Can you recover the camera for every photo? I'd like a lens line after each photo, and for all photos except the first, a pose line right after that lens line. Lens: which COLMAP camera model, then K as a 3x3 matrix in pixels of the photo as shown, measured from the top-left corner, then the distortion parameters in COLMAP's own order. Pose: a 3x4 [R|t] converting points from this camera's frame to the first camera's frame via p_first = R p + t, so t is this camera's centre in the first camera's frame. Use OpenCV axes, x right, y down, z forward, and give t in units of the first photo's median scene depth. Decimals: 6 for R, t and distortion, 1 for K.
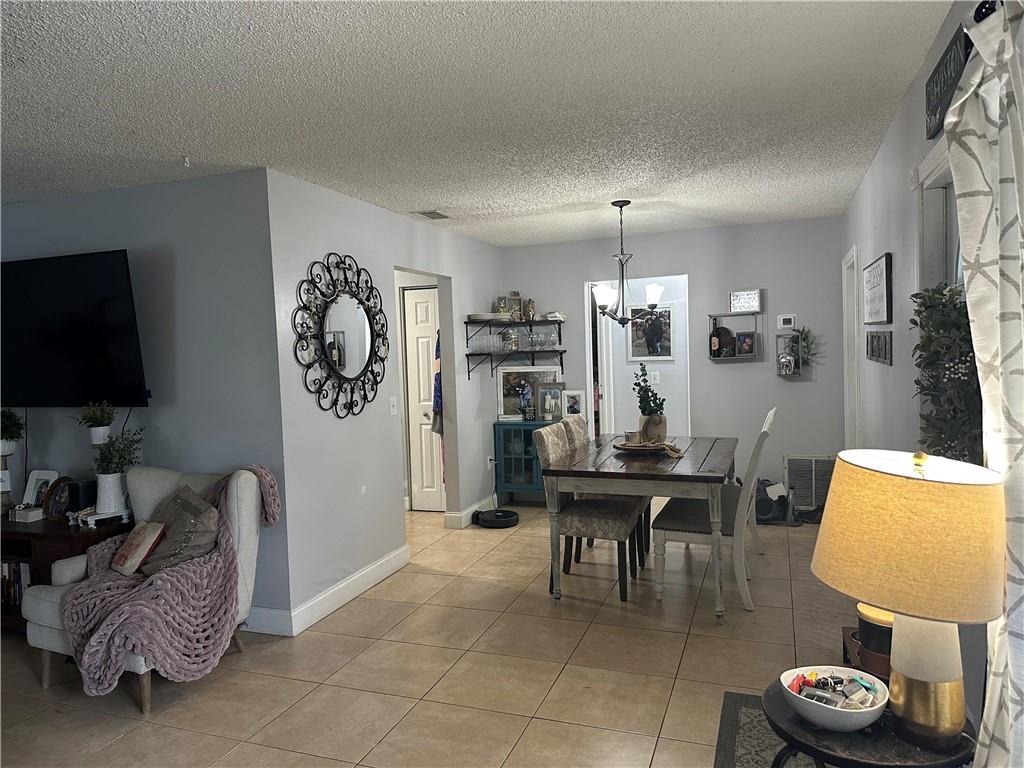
lens RADIAL K [[719.1, 0, 512.0], [0, 719.1, 384.0], [0, 0, 1]] dist [0.108426, -0.157284]
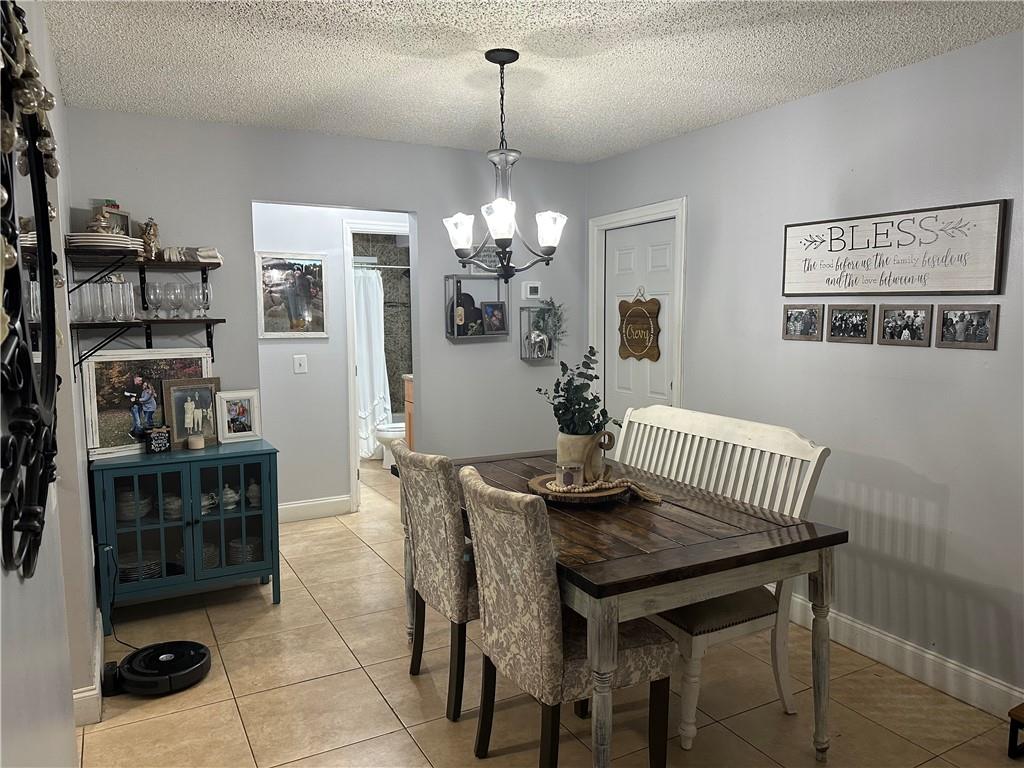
lens RADIAL K [[719.1, 0, 512.0], [0, 719.1, 384.0], [0, 0, 1]] dist [0.108426, -0.157284]
pose [[0.660137, -0.045012, 0.749795, -0.201544], [0.019824, 0.998899, 0.042513, -0.016781], [-0.750883, -0.013200, 0.660303, 0.457441]]
